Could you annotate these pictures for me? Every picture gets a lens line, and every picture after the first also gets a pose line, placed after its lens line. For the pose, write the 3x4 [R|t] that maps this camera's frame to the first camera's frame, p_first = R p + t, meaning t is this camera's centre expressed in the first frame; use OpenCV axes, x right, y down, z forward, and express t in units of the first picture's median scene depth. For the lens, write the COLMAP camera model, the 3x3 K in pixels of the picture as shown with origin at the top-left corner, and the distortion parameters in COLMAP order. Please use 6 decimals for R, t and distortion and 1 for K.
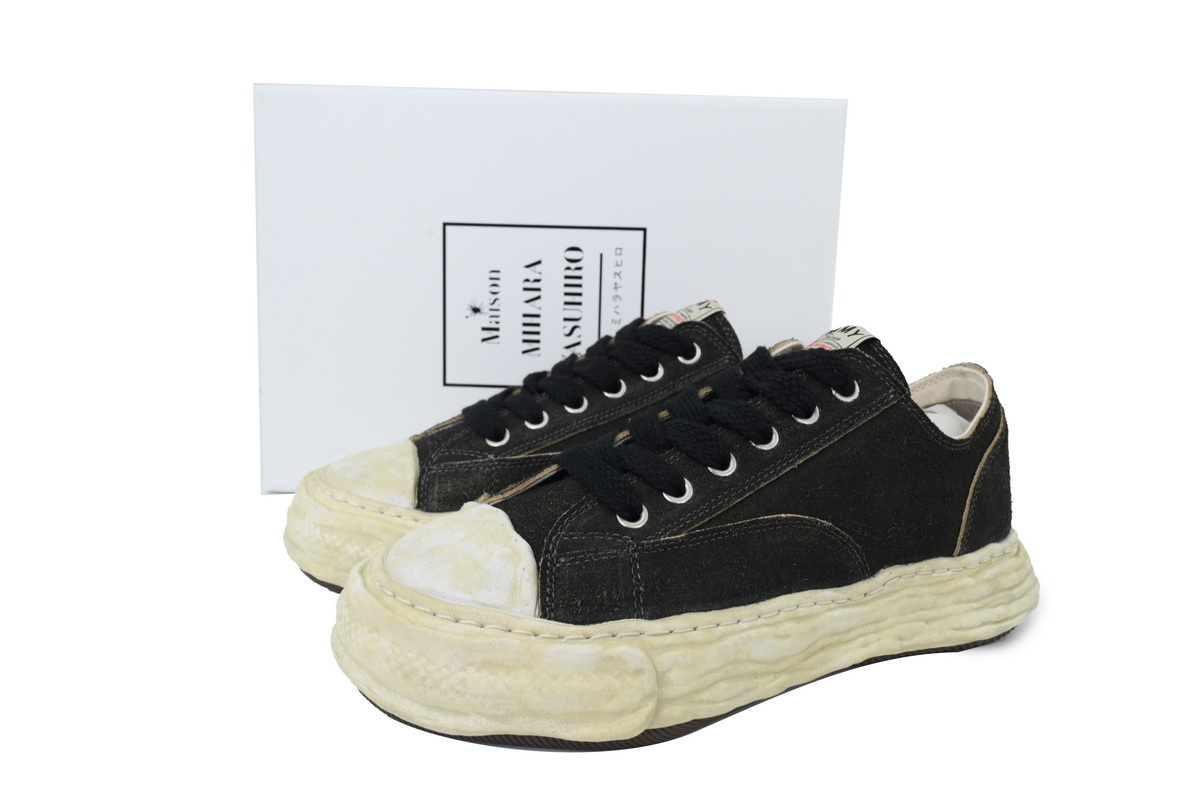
lens RADIAL K [[924.6, 0, 600.2], [0, 924.6, 399.1], [0, 0, 1]] dist [0.035451, 0.001332]
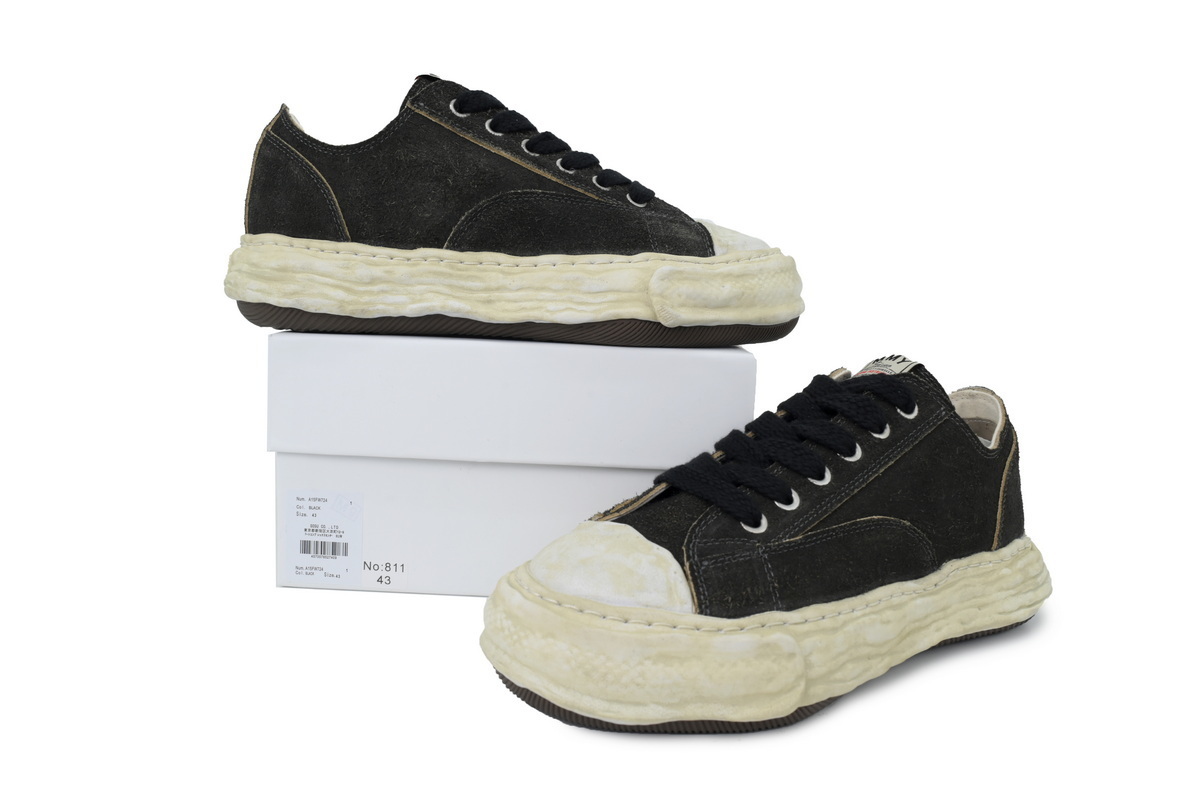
lens RADIAL K [[924.6, 0, 606.1], [0, 924.6, 400.2], [0, 0, 1]] dist [0.035451, 0.001332]
pose [[0.987124, -0.026231, 0.157793, -0.308909], [0.035132, 0.997929, -0.053887, 0.031243], [-0.156053, 0.058737, 0.986001, -0.089454]]
